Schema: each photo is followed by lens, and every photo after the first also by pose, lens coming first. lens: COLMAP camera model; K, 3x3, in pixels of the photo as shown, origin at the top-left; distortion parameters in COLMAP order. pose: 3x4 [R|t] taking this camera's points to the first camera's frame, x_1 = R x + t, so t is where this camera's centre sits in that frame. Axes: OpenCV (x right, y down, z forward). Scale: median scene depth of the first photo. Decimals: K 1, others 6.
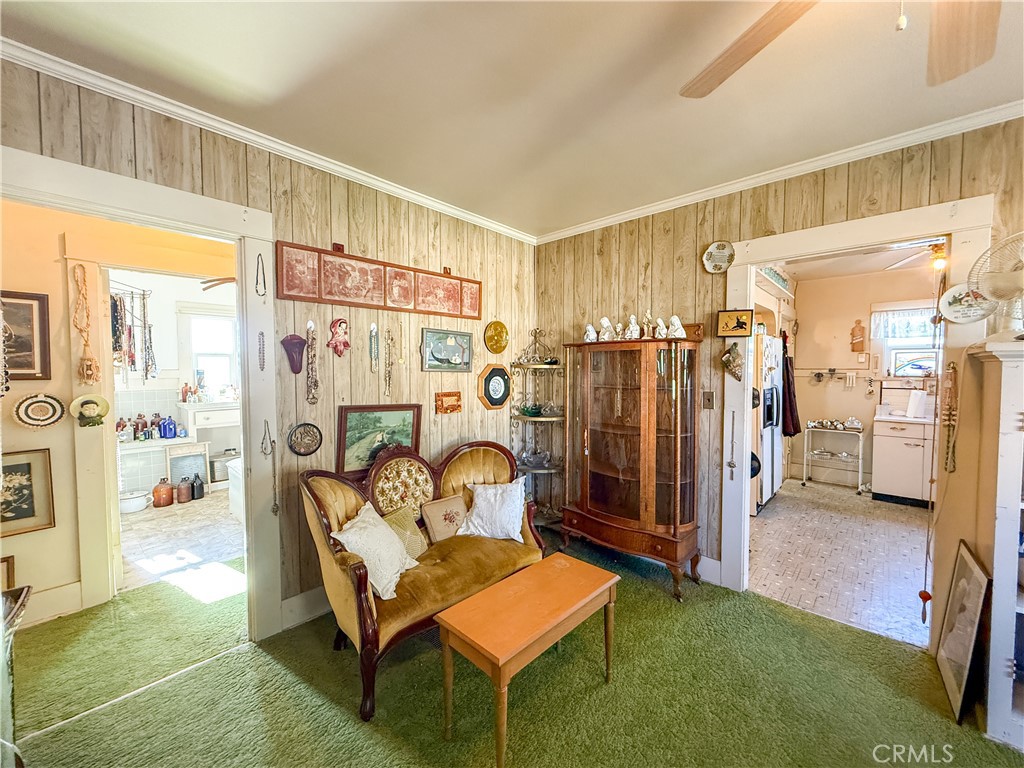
lens RADIAL K [[405.4, 0, 512.0], [0, 405.4, 384.0], [0, 0, 1]] dist [0.002645, 0.000072]
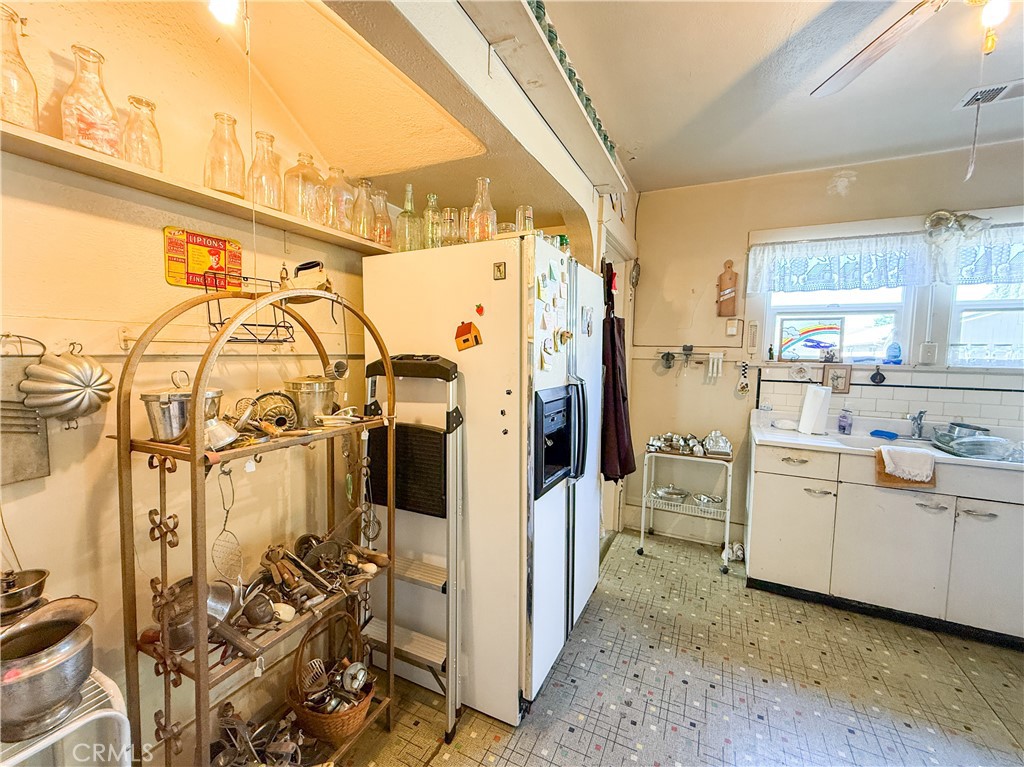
lens RADIAL K [[405.4, 0, 512.0], [0, 405.4, 383.5], [0, 0, 1]] dist [0.002645, 0.000072]
pose [[0.960764, -0.005524, 0.277312, 0.414270], [-0.006825, 0.999028, 0.043549, -0.008014], [-0.277283, -0.043733, 0.959792, 0.548439]]
